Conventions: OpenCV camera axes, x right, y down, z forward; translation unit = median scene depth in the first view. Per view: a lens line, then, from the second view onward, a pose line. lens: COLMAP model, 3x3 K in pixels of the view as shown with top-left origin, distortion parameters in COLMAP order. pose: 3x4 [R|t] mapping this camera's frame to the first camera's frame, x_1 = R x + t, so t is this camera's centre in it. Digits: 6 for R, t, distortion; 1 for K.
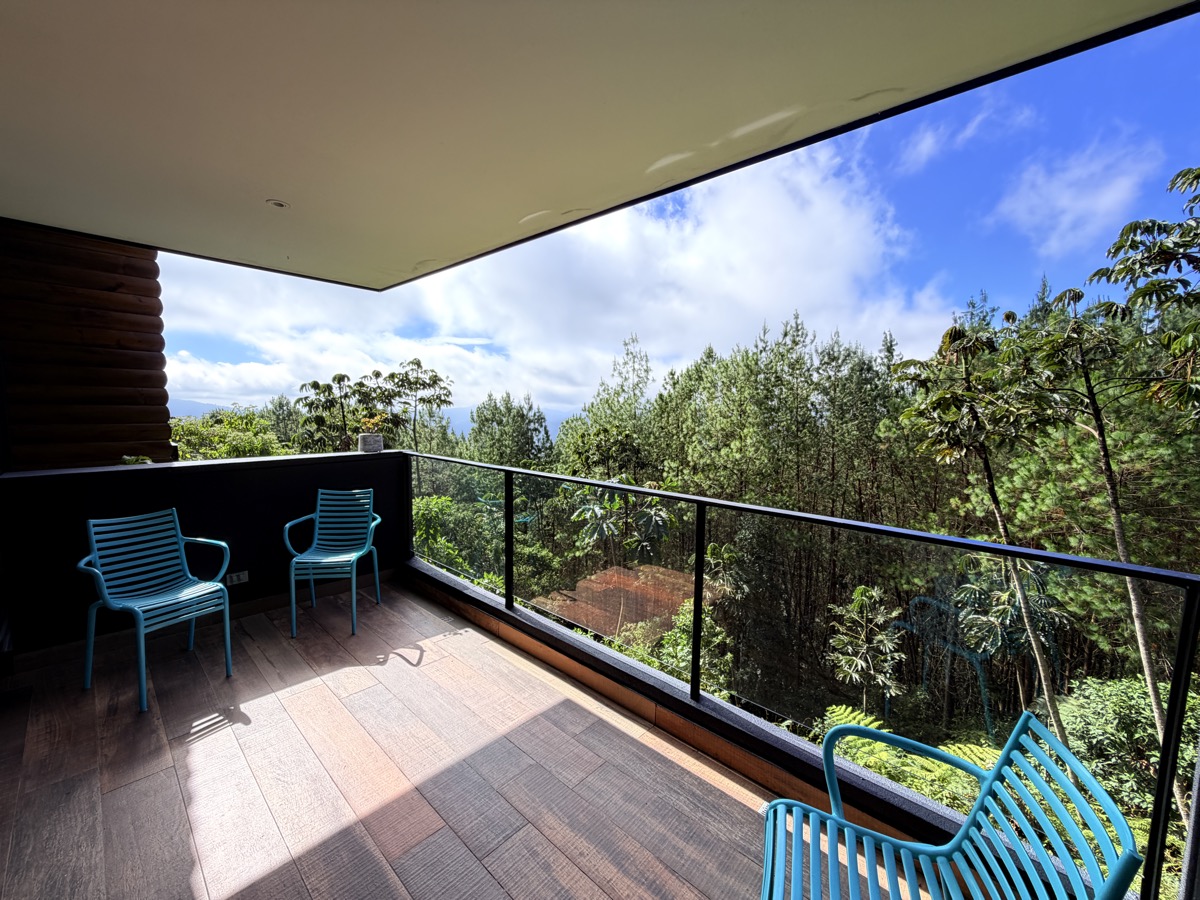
lens RADIAL K [[480.6, 0, 600.3], [0, 480.6, 450.8], [0, 0, 1]] dist [0.000293, 0.000149]
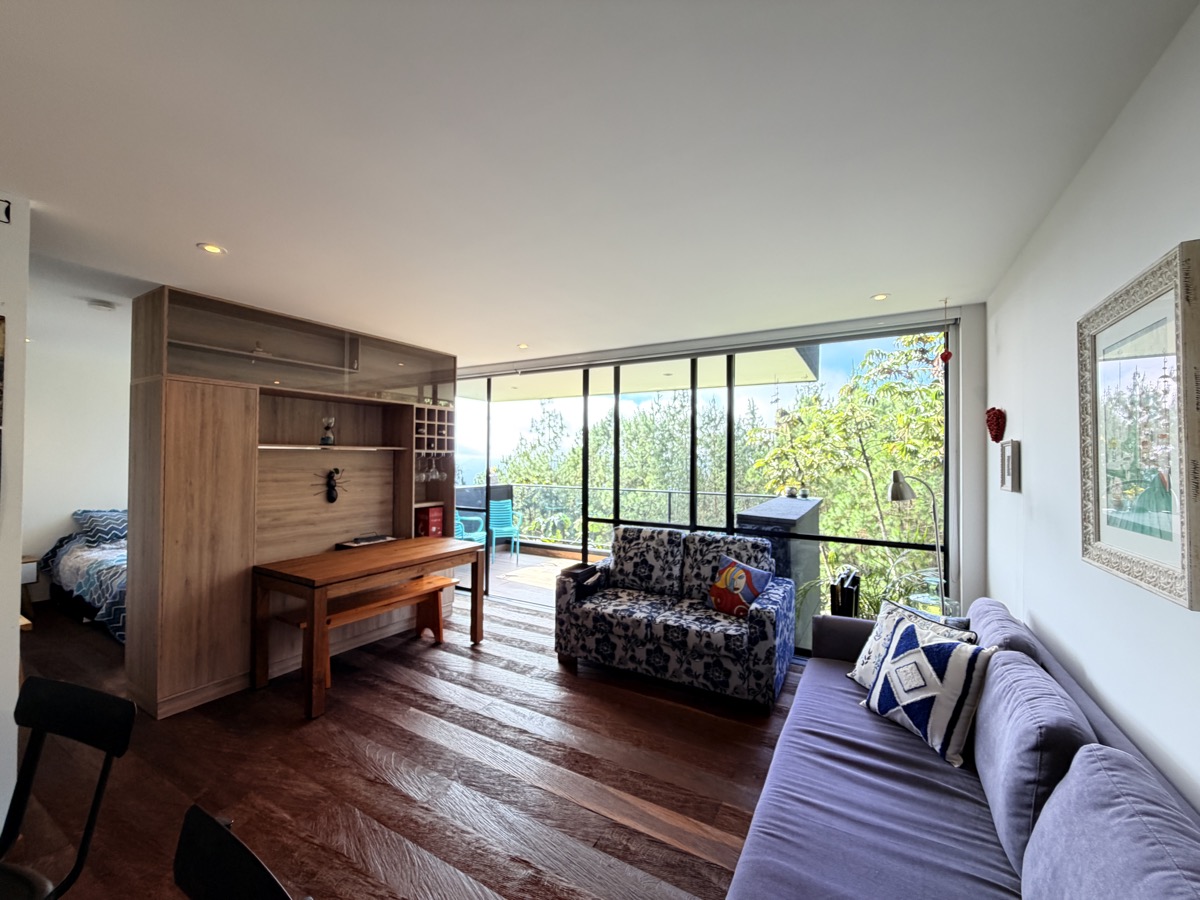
lens RADIAL K [[480.6, 0, 604.2], [0, 480.6, 450.7], [0, 0, 1]] dist [0.000293, 0.000149]
pose [[0.975385, -0.001617, 0.220502, -0.064722], [0.025152, 0.994263, -0.103968, 0.011082], [-0.219068, 0.106955, 0.969830, -0.143148]]
